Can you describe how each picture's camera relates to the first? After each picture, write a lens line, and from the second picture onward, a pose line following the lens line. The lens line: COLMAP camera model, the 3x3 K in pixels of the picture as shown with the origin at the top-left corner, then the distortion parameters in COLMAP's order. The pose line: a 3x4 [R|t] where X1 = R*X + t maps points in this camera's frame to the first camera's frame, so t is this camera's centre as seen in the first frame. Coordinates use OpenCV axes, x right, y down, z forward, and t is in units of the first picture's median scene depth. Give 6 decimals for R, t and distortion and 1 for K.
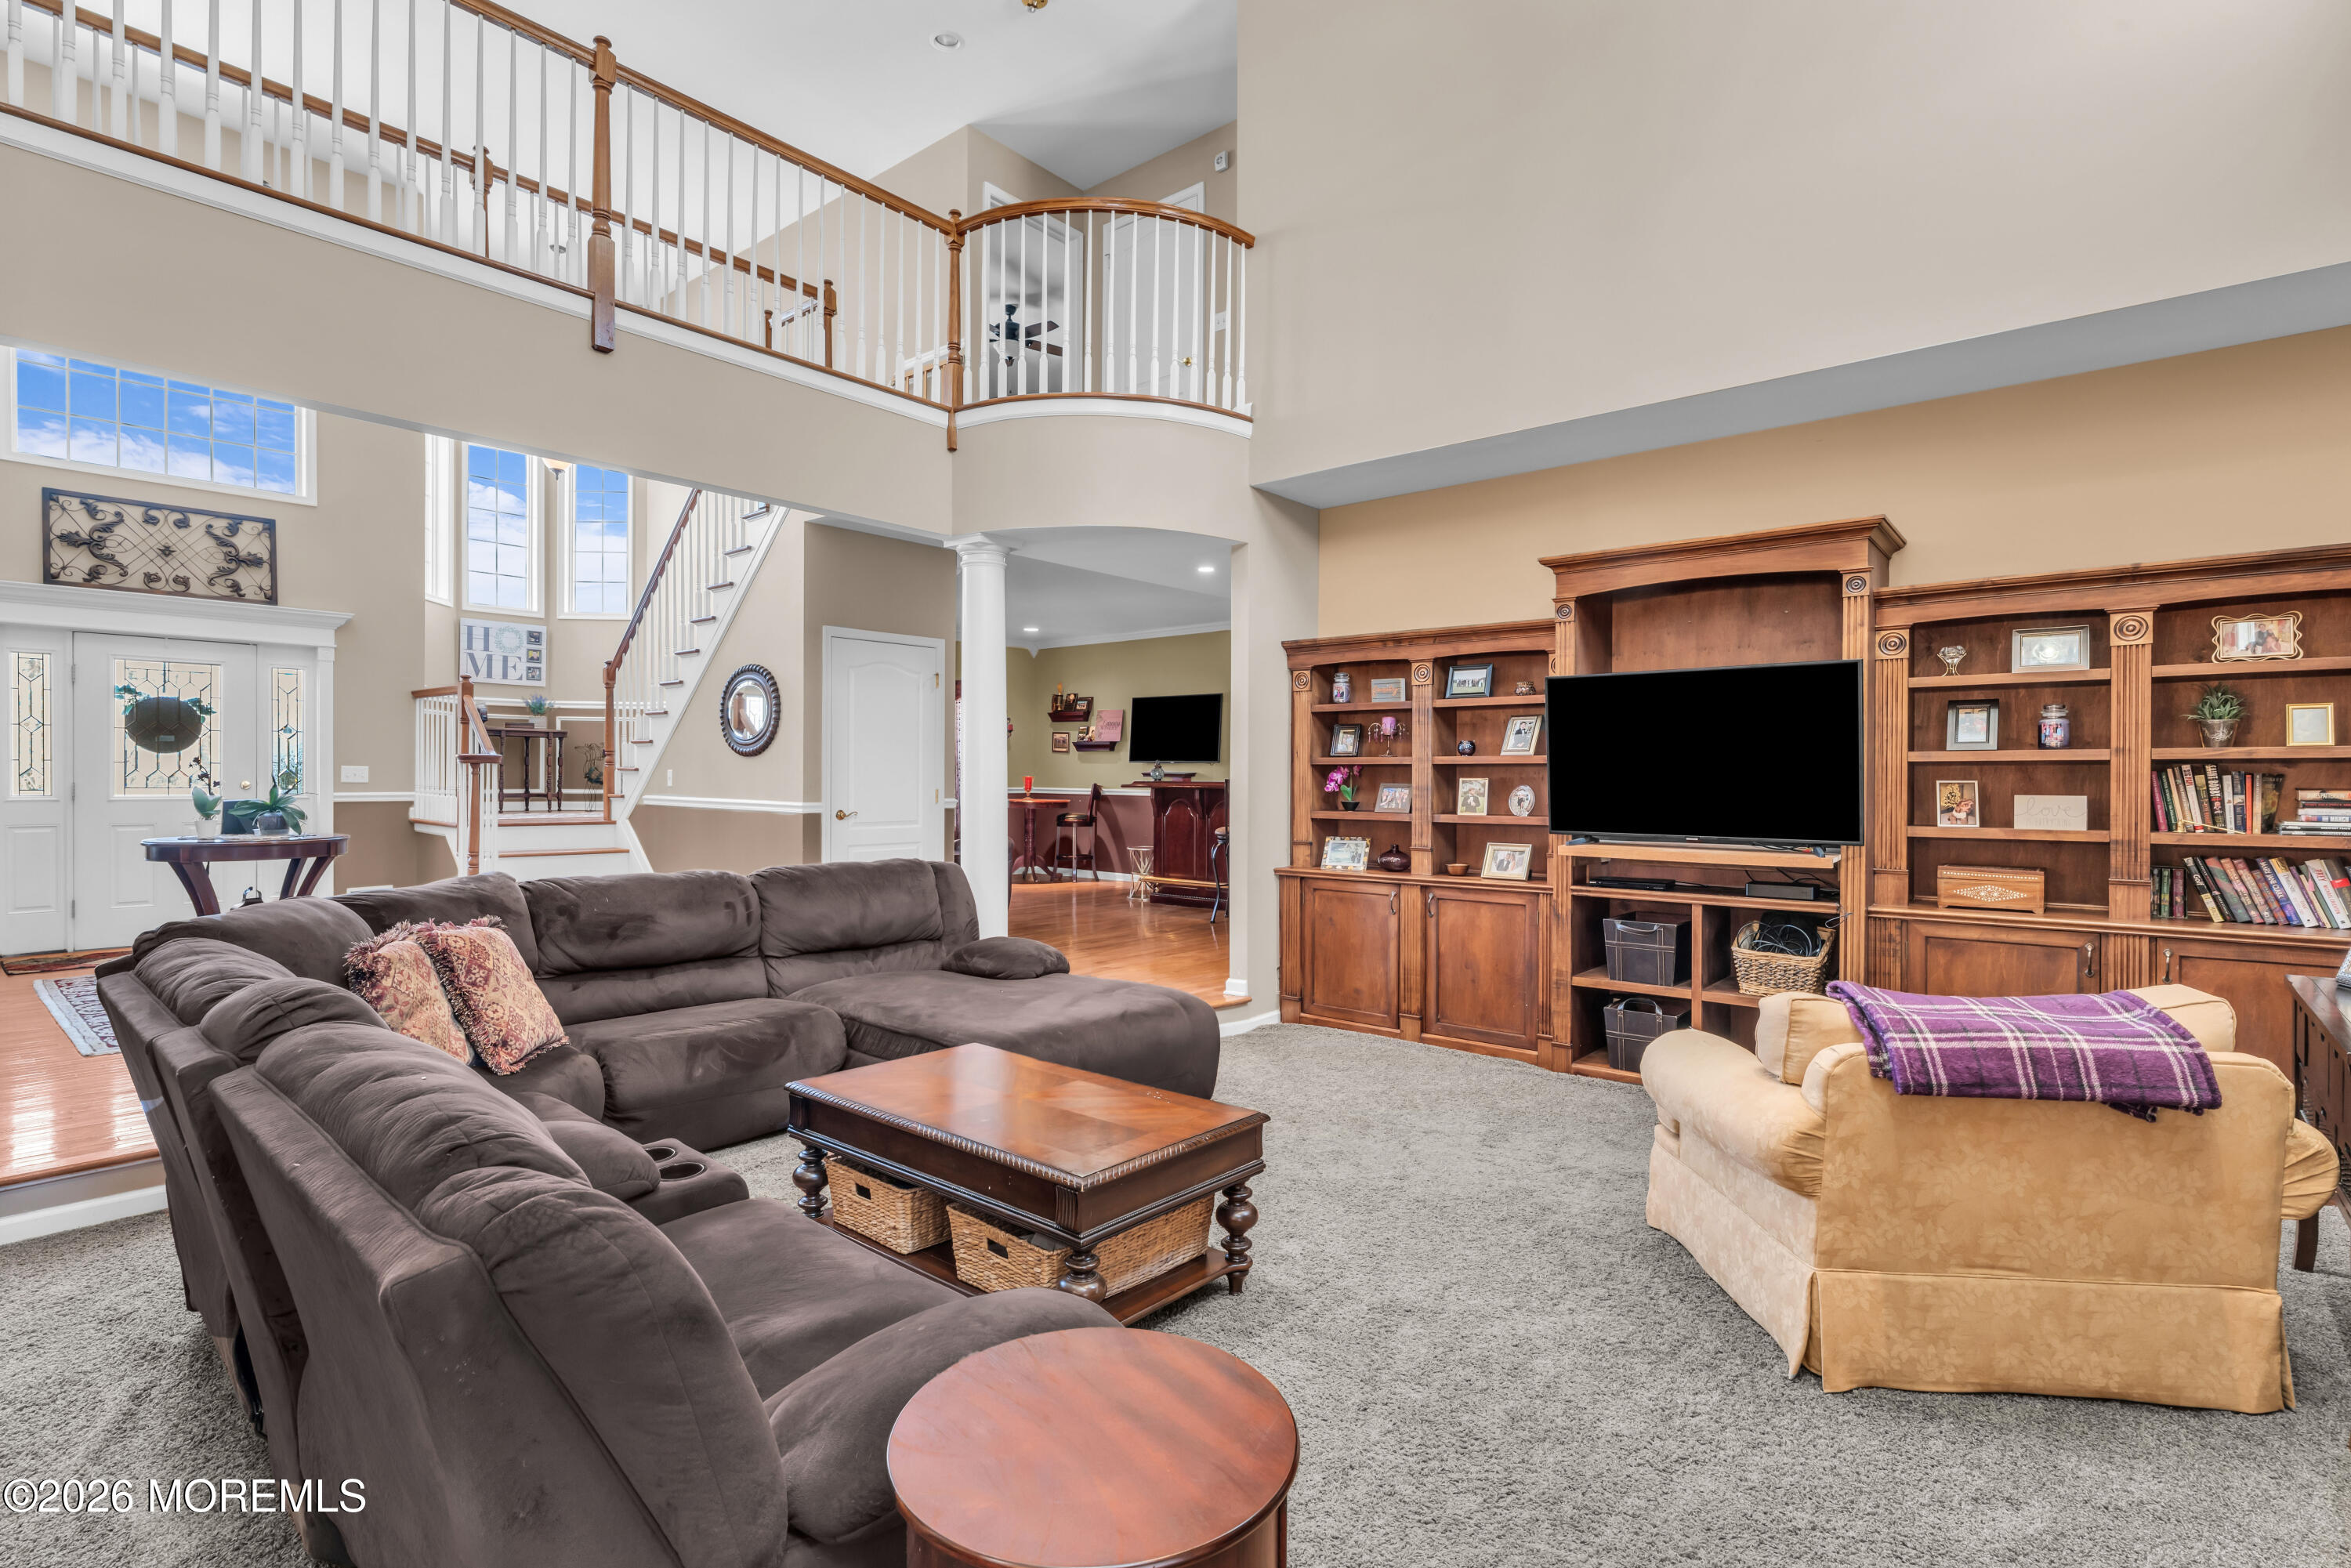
lens RADIAL K [[1136.9, 0, 1174.7], [0, 1136.9, 787.2], [0, 0, 1]] dist [-0.012636, -0.001275]
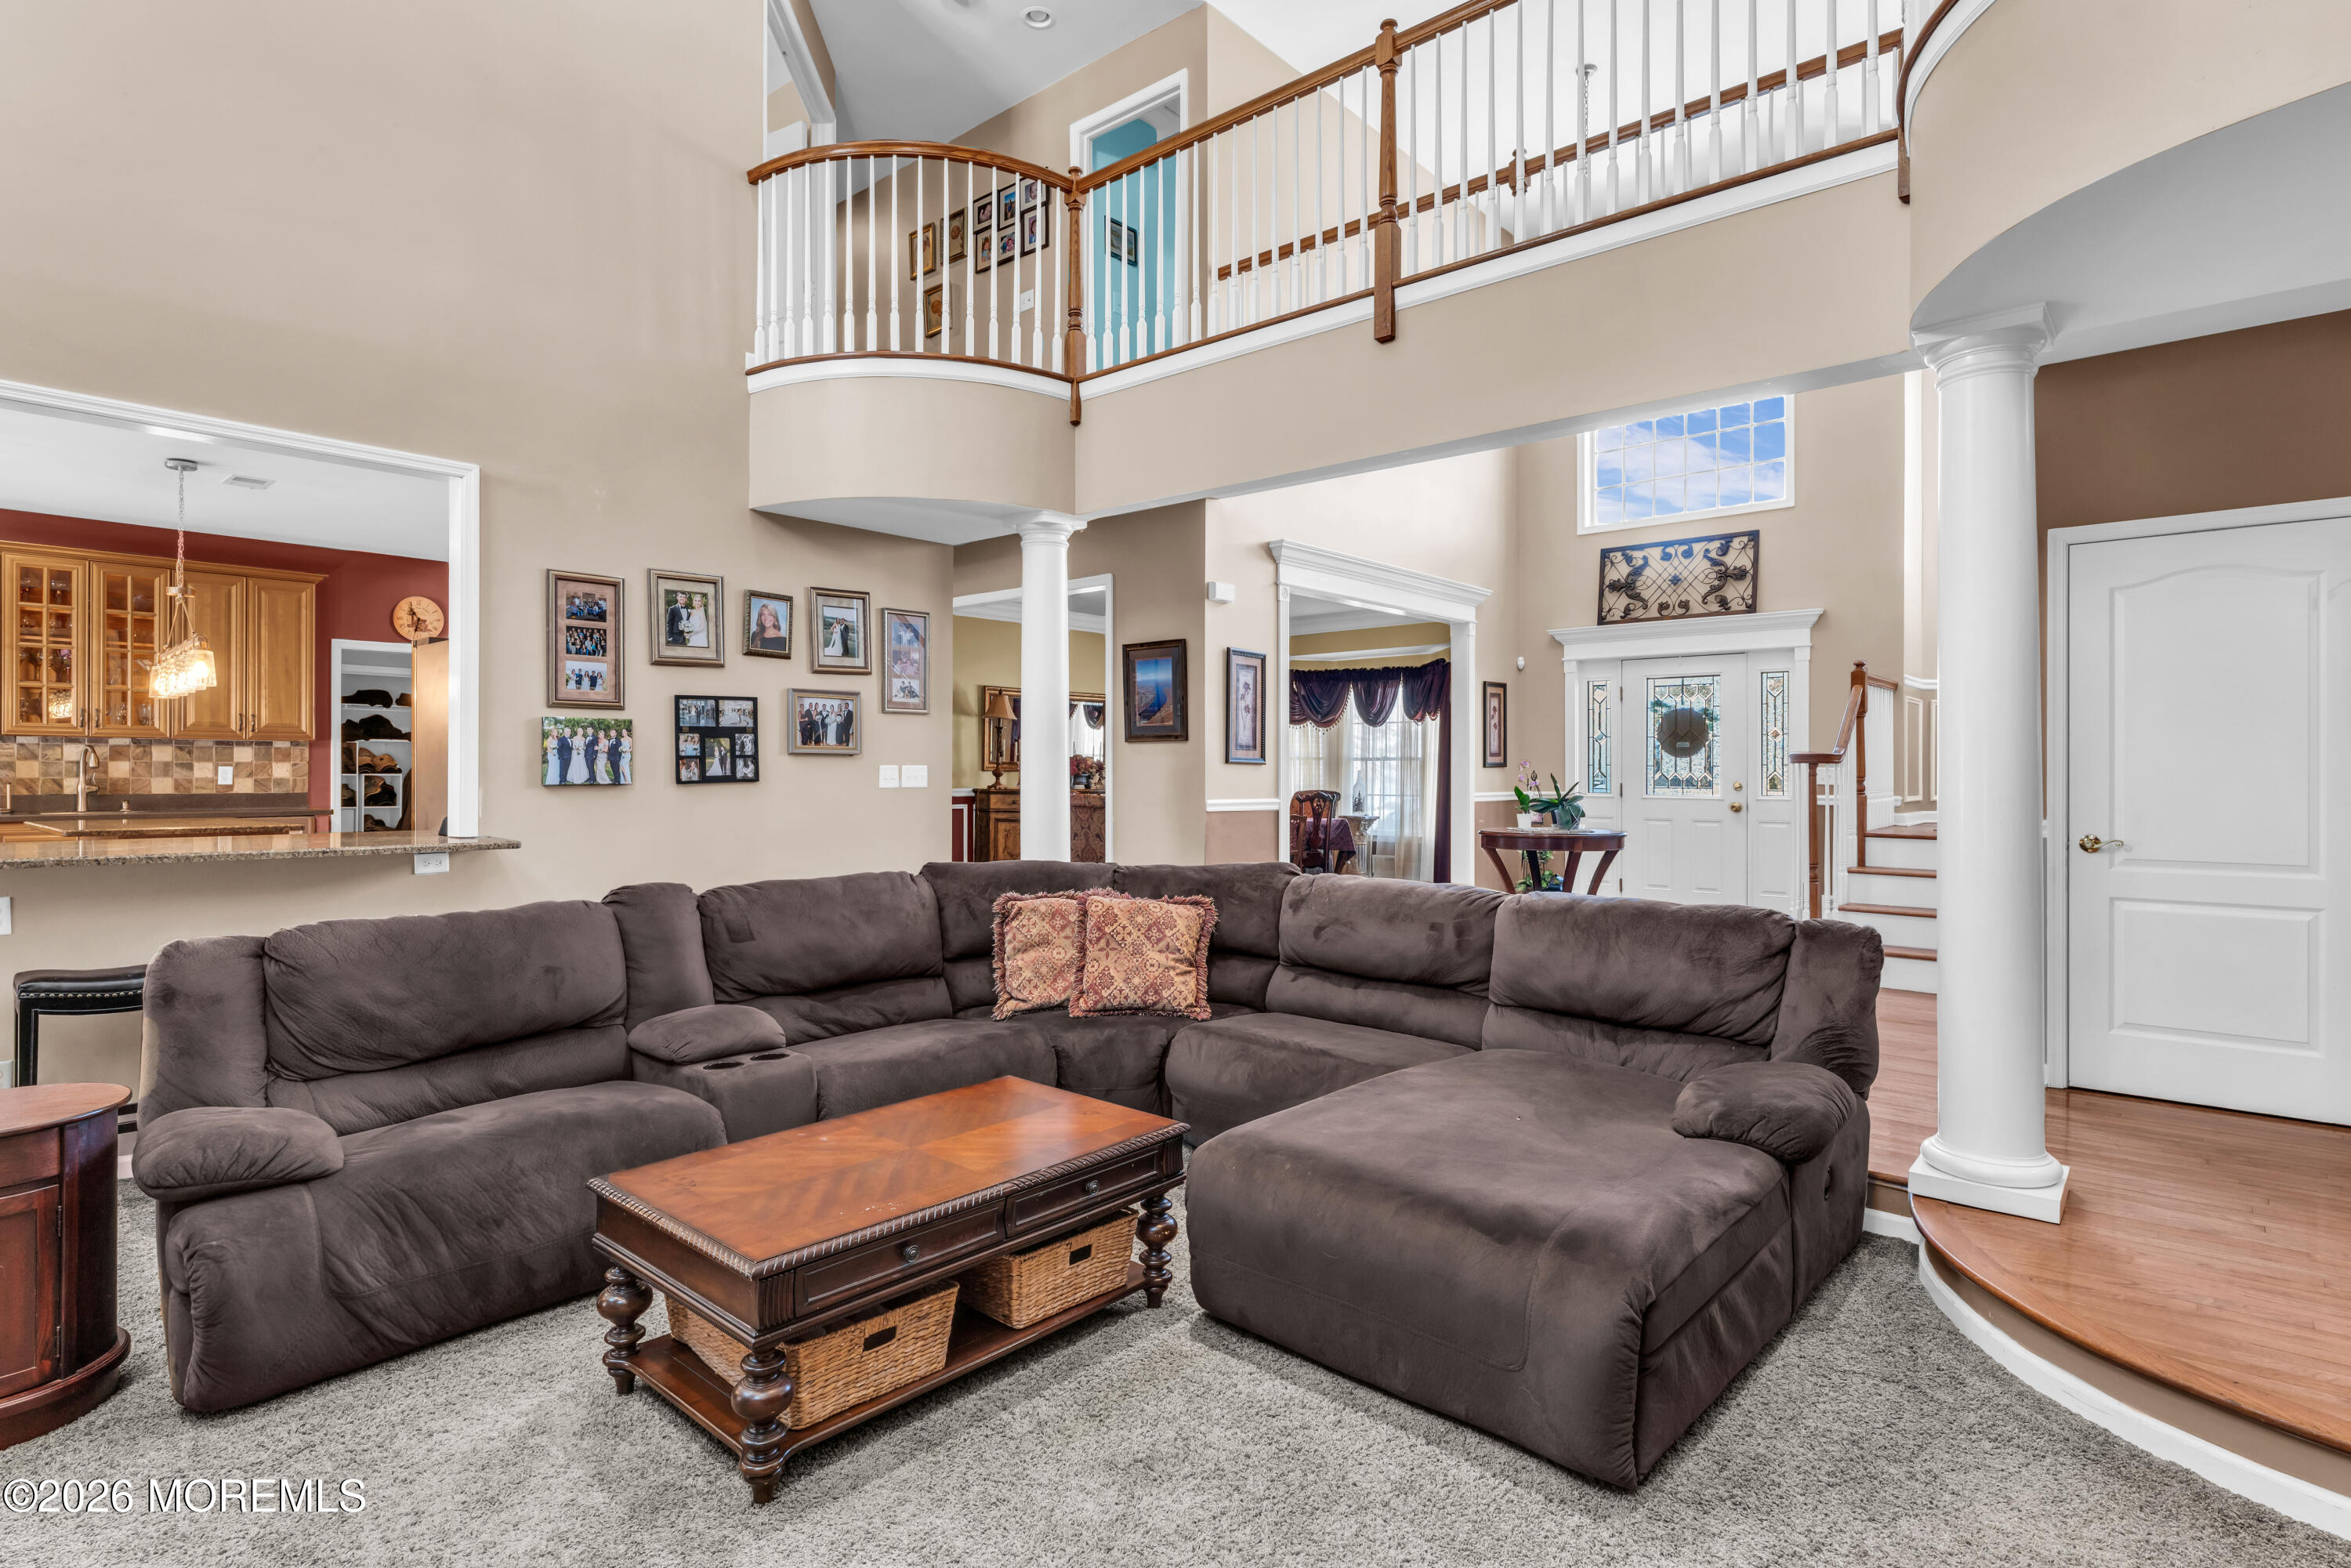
lens RADIAL K [[1195.1, 0, 1179.3], [0, 1195.1, 775.7], [0, 0, 1]] dist [-0.005526, -0.001402]
pose [[-0.004915, -0.005439, -0.999973, 0.311862], [-0.004611, 0.999975, -0.005416, -0.003121], [0.999977, 0.004585, -0.004940, 0.495177]]
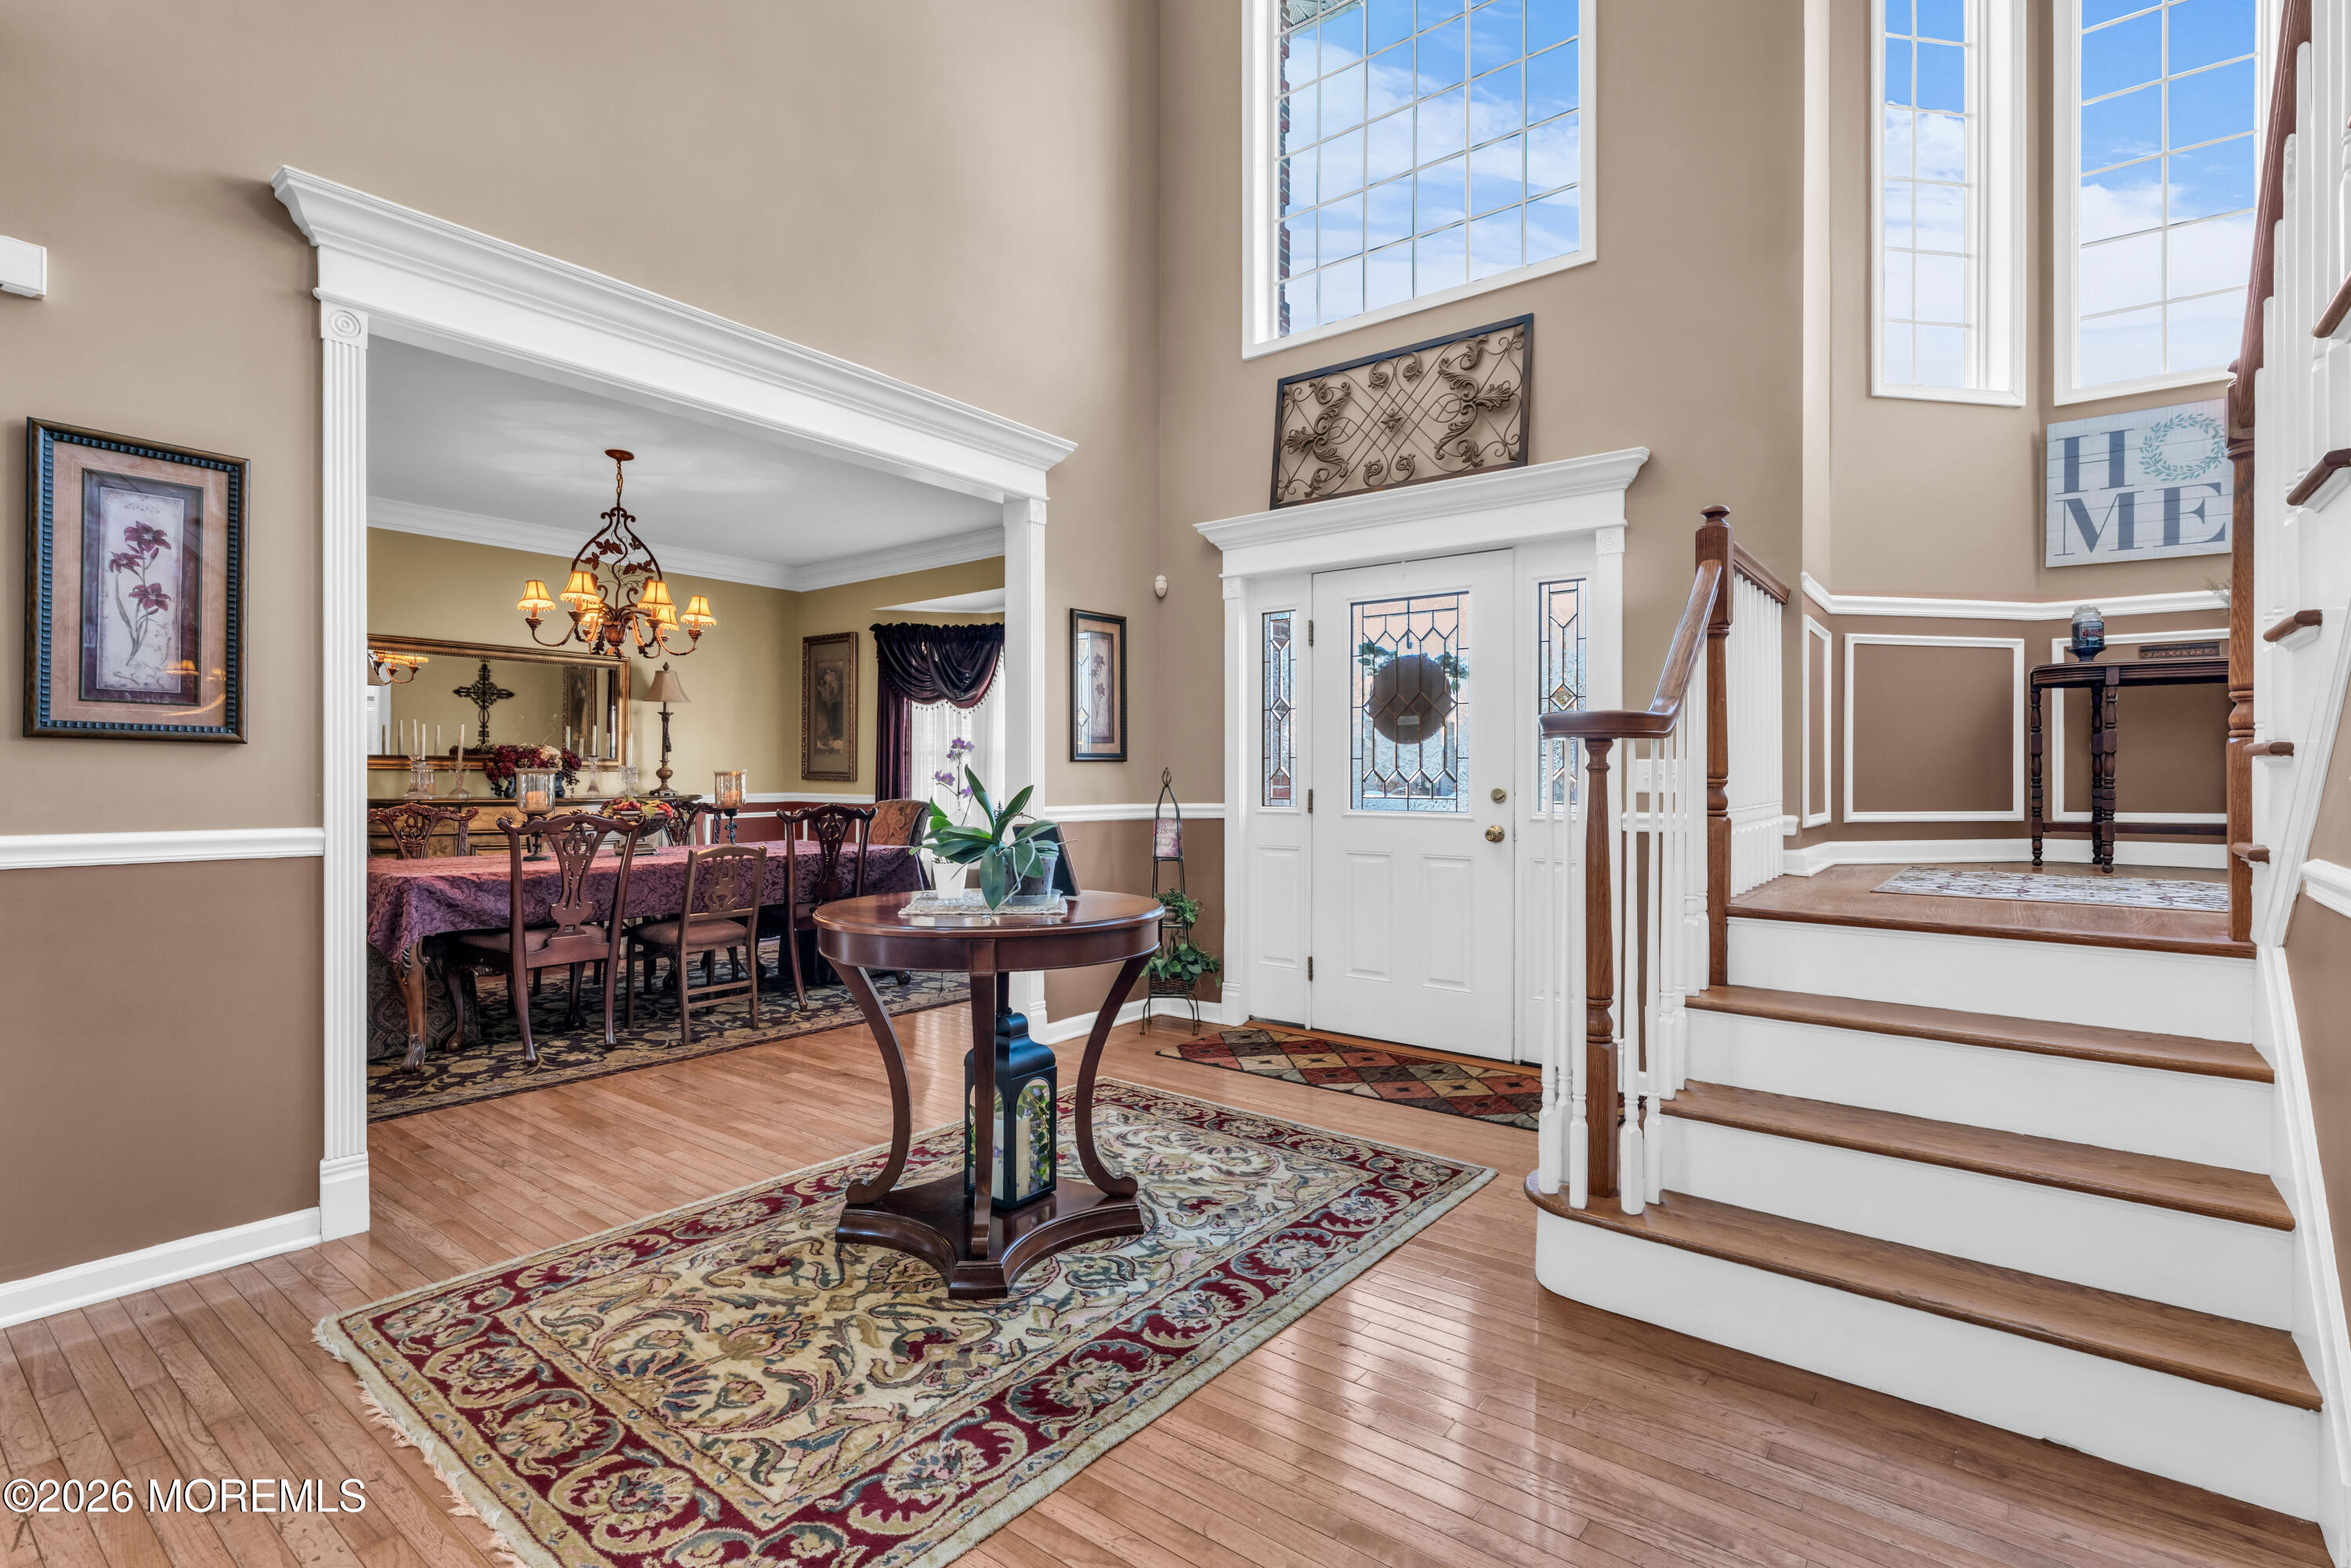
lens RADIAL K [[1136.9, 0, 1153.1], [0, 1136.9, 785.7], [0, 0, 1]] dist [-0.012636, -0.001275]
pose [[0.049733, -0.000101, -0.998763, -0.263973], [-0.003330, 0.999994, -0.000267, -0.005597], [0.998757, 0.003339, 0.049732, 0.821590]]
